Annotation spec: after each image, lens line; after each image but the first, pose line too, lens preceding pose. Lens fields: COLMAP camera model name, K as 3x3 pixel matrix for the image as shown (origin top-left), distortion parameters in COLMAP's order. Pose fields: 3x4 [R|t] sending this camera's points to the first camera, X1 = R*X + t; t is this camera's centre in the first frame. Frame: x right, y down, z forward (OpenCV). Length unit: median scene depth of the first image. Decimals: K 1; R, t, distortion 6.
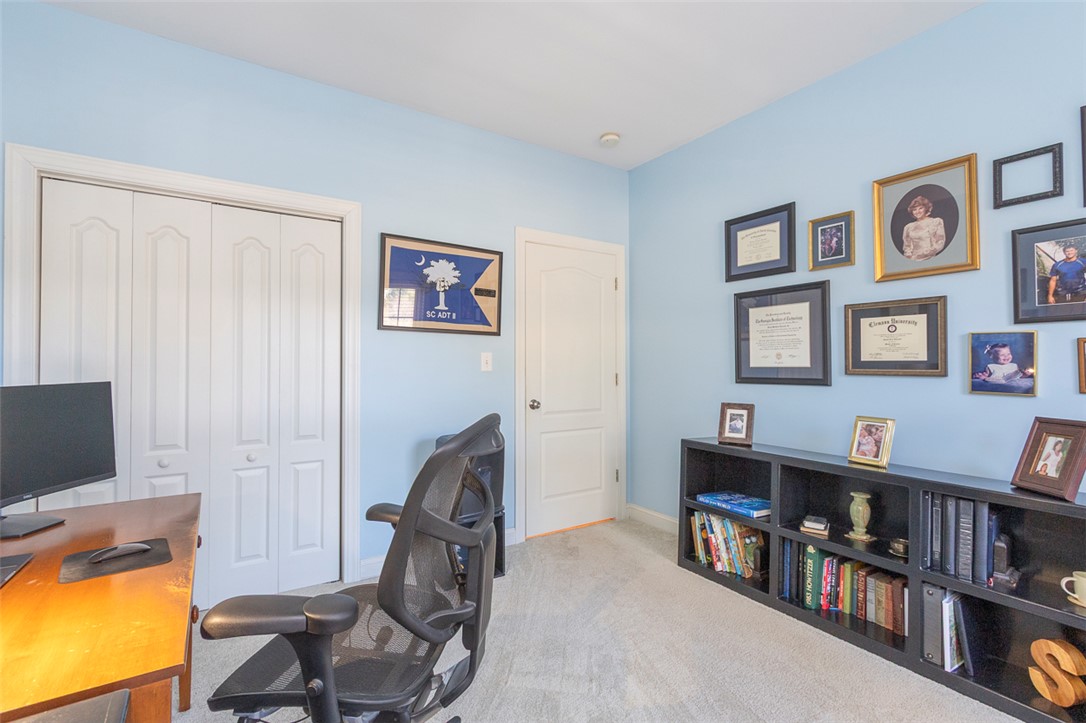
lens RADIAL K [[495.8, 0, 542.5], [0, 495.8, 359.9], [0, 0, 1]] dist [0.004315, -0.000308]
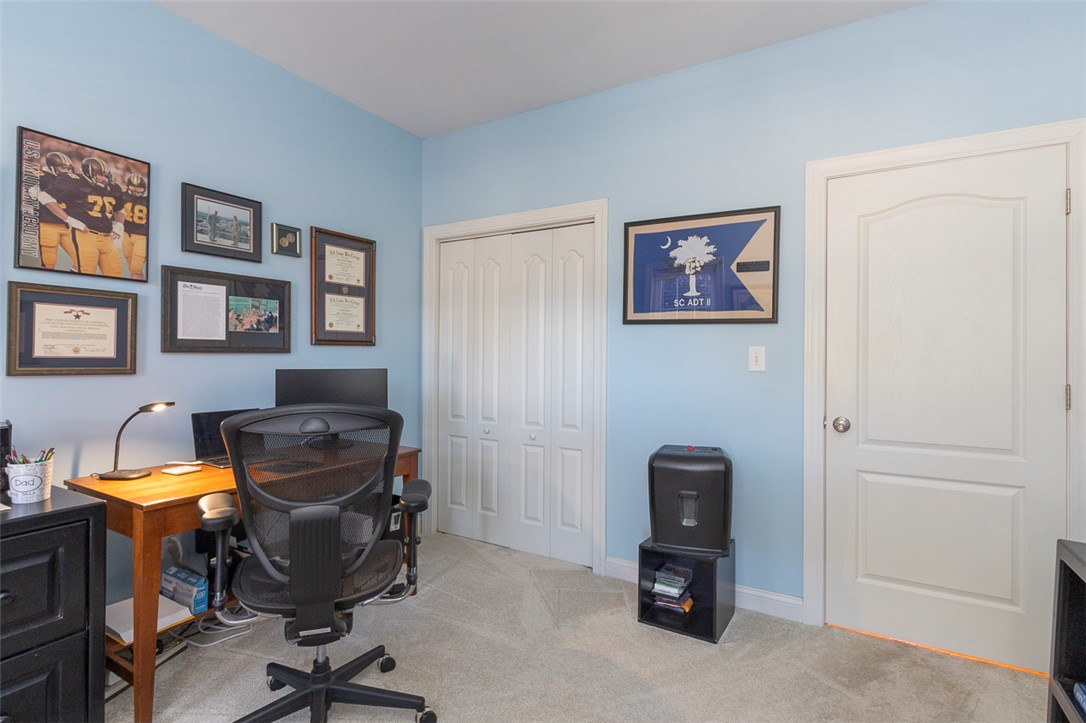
lens RADIAL K [[537.4, 0, 542.5], [0, 537.4, 357.8], [0, 0, 1]] dist [-0.001195, 0.000178]
pose [[0.436052, 0.004161, -0.899912, 0.501097], [-0.002134, 0.999991, 0.003589, 0.000132], [0.899919, 0.000356, 0.436057, 0.377134]]
